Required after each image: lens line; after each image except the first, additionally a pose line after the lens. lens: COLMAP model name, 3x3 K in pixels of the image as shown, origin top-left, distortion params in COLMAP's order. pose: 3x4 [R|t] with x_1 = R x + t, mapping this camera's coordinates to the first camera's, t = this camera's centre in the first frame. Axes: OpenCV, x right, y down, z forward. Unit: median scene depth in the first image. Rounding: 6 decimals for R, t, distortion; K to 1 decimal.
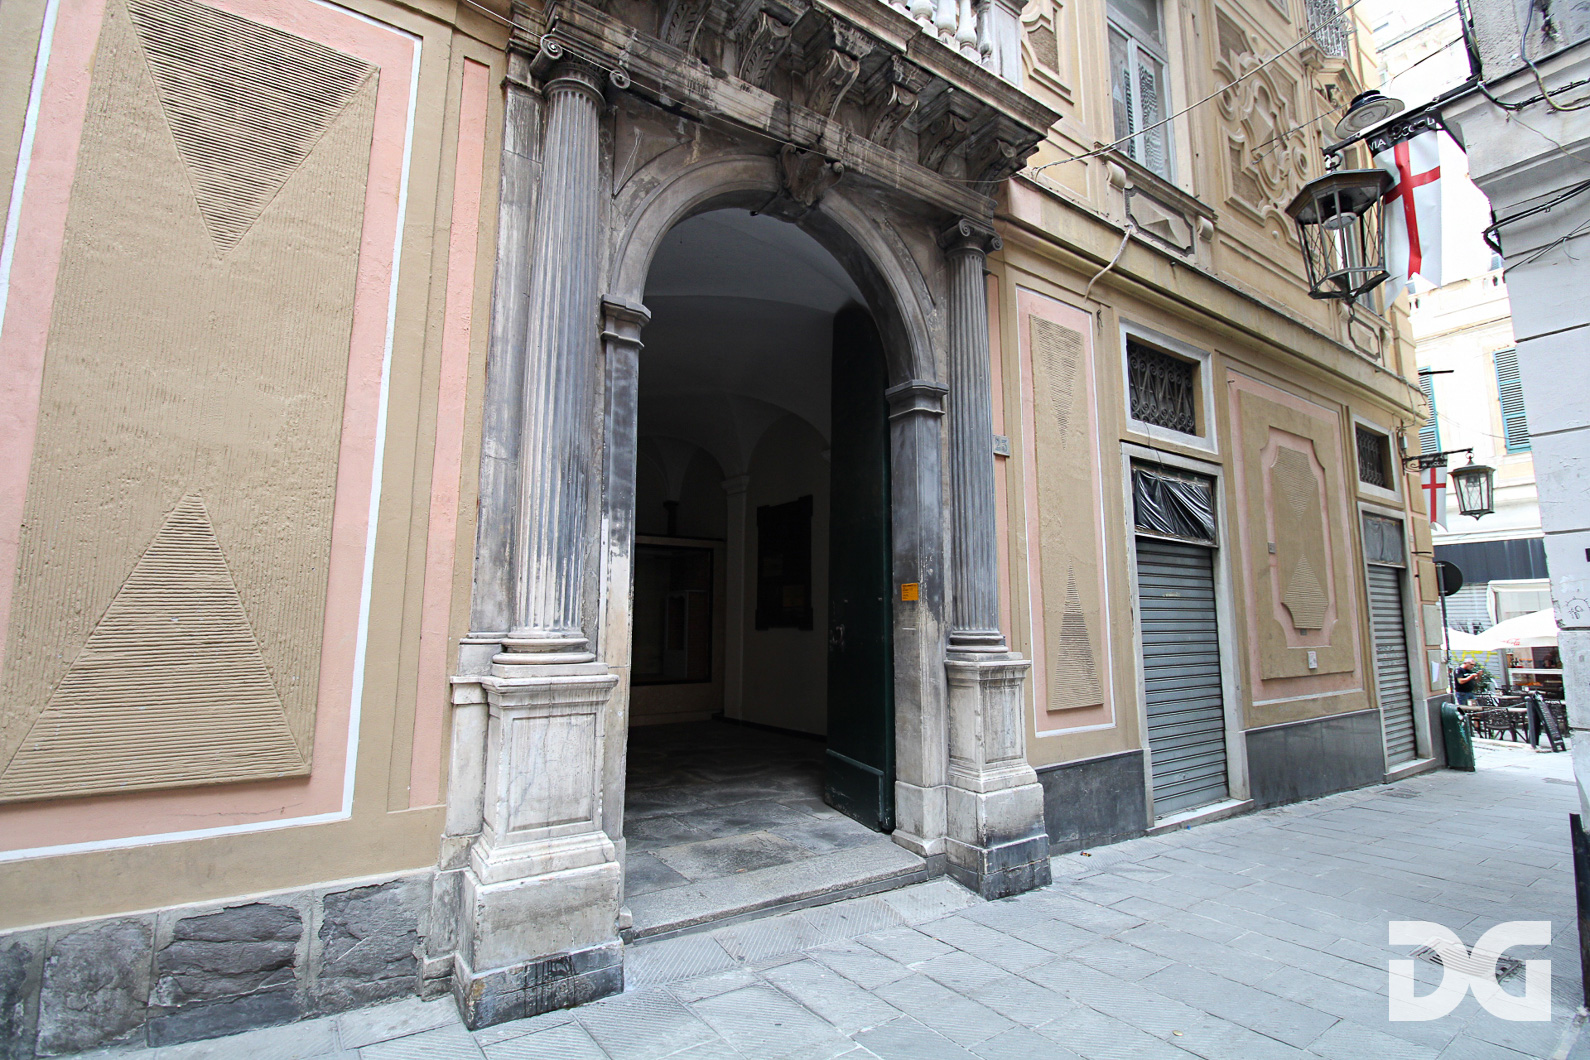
lens RADIAL K [[739.5, 0, 800.5], [0, 739.5, 519.6], [0, 0, 1]] dist [-0.000929, -0.012111]
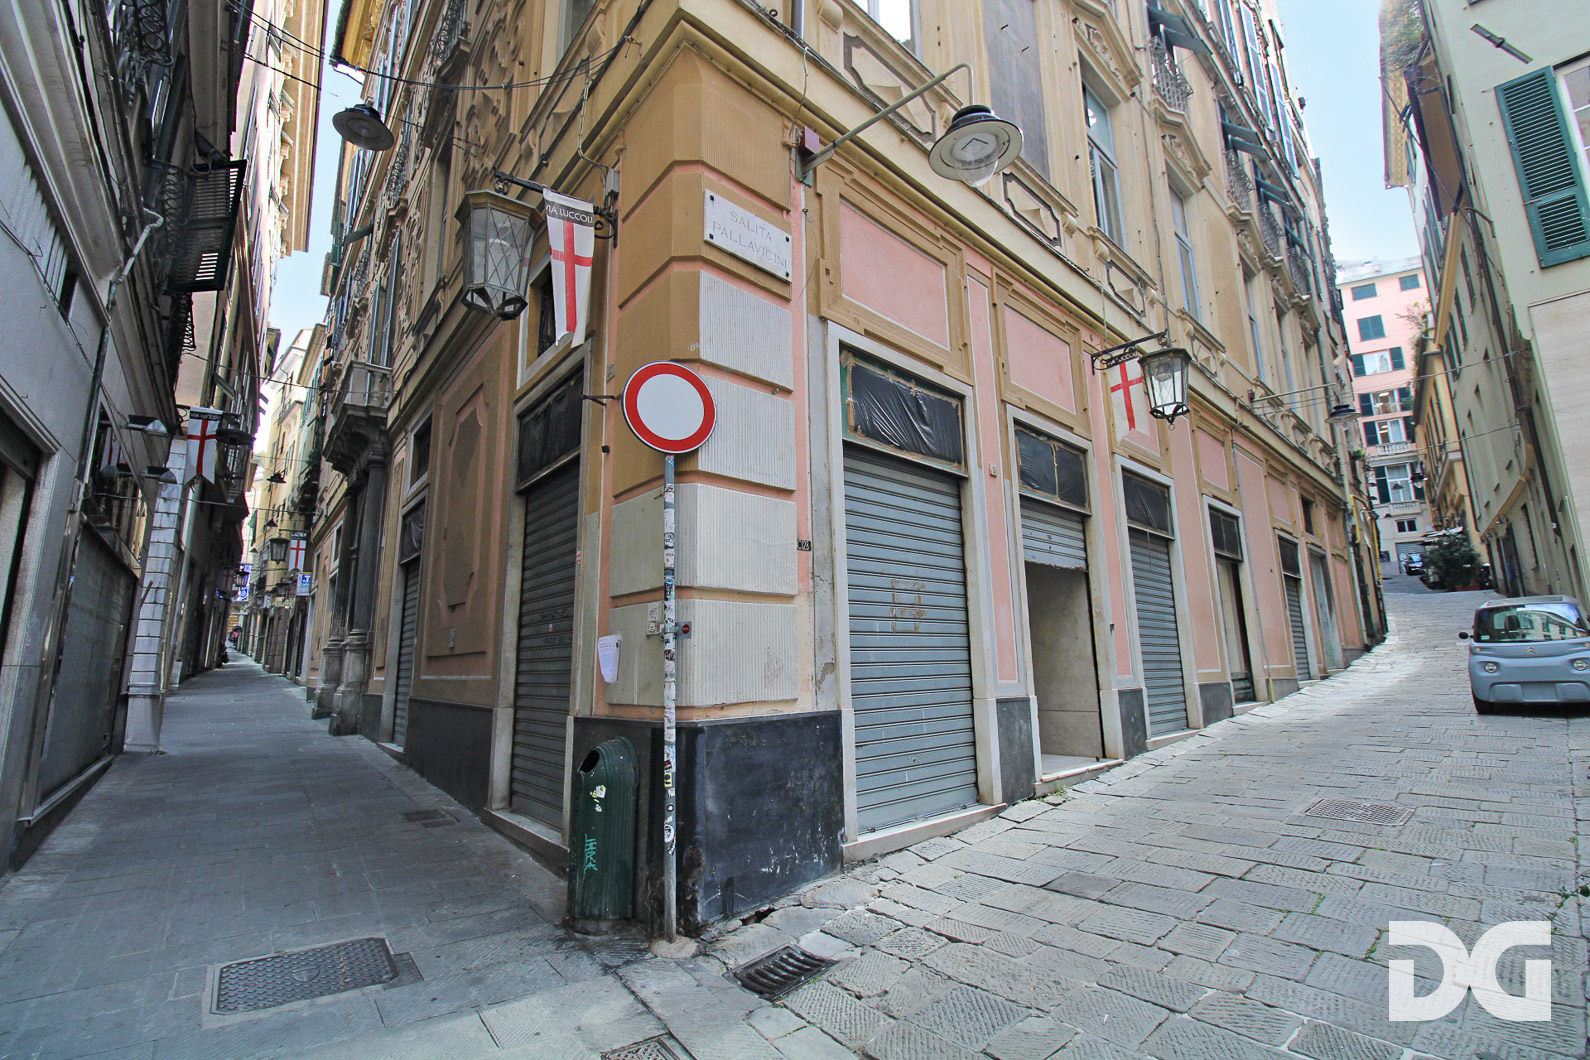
lens RADIAL K [[739.5, 0, 800.5], [0, 739.5, 519.6], [0, 0, 1]] dist [-0.000929, -0.012111]
pose [[0.052158, -0.198622, -0.978687, 1.681670], [0.157508, 0.969391, -0.188341, 0.294513], [0.986139, -0.144327, 0.081846, 1.399430]]
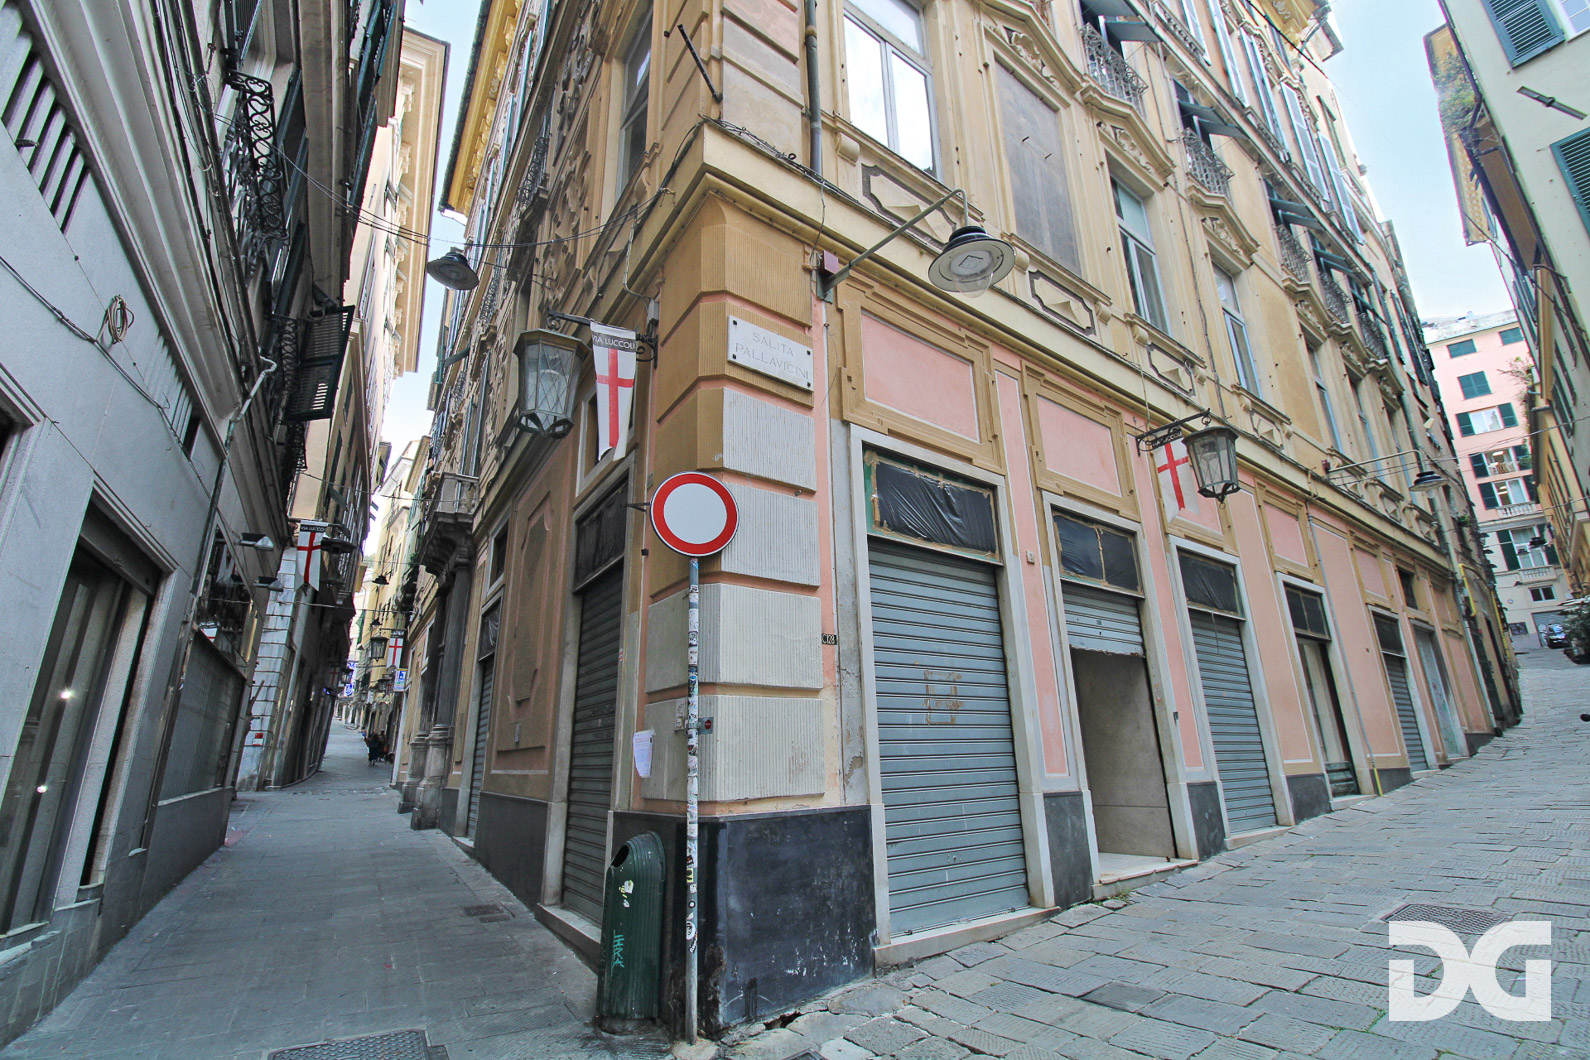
lens RADIAL K [[740.2, 0, 802.9], [0, 740.2, 517.5], [0, 0, 1]] dist [0.000075, -0.013687]
pose [[-0.057606, -0.312644, -0.948122, 1.710521], [0.161551, 0.934263, -0.317889, 0.300155], [0.985182, -0.171483, -0.003311, 1.444261]]
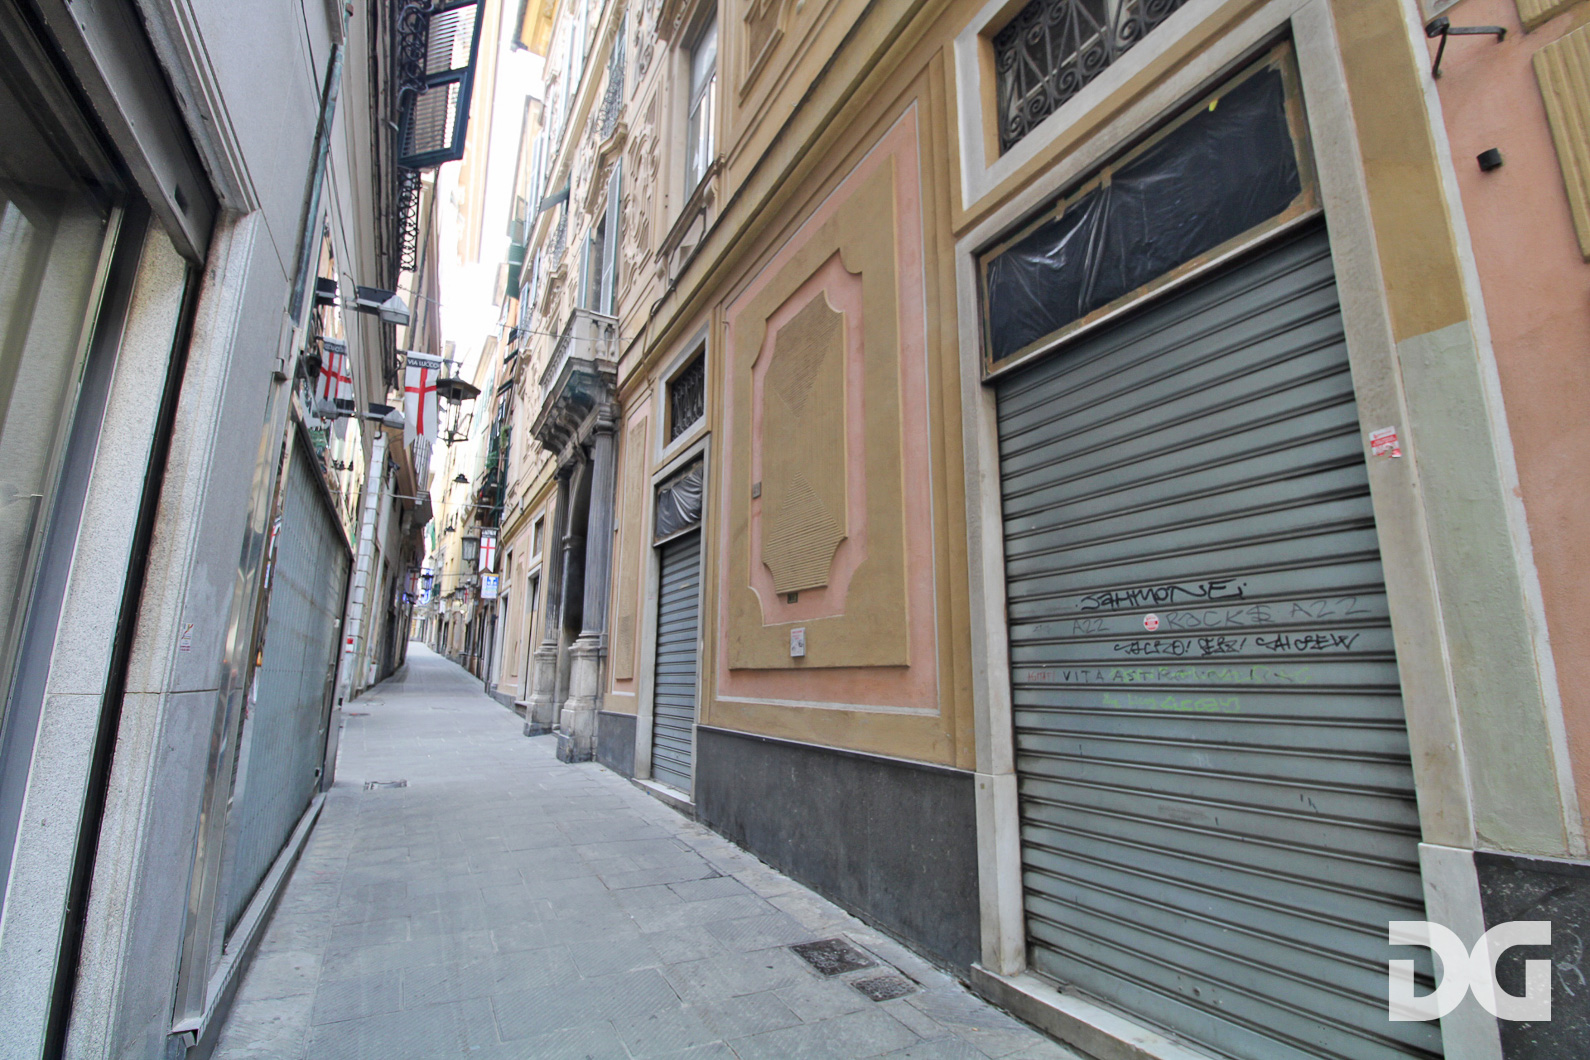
lens RADIAL K [[739.5, 0, 800.5], [0, 739.5, 519.6], [0, 0, 1]] dist [-0.000929, -0.012111]
pose [[-0.111600, -0.212084, -0.970858, 1.321119], [0.133955, 0.964834, -0.226166, 0.234306], [0.984683, -0.155292, -0.079266, 1.083473]]
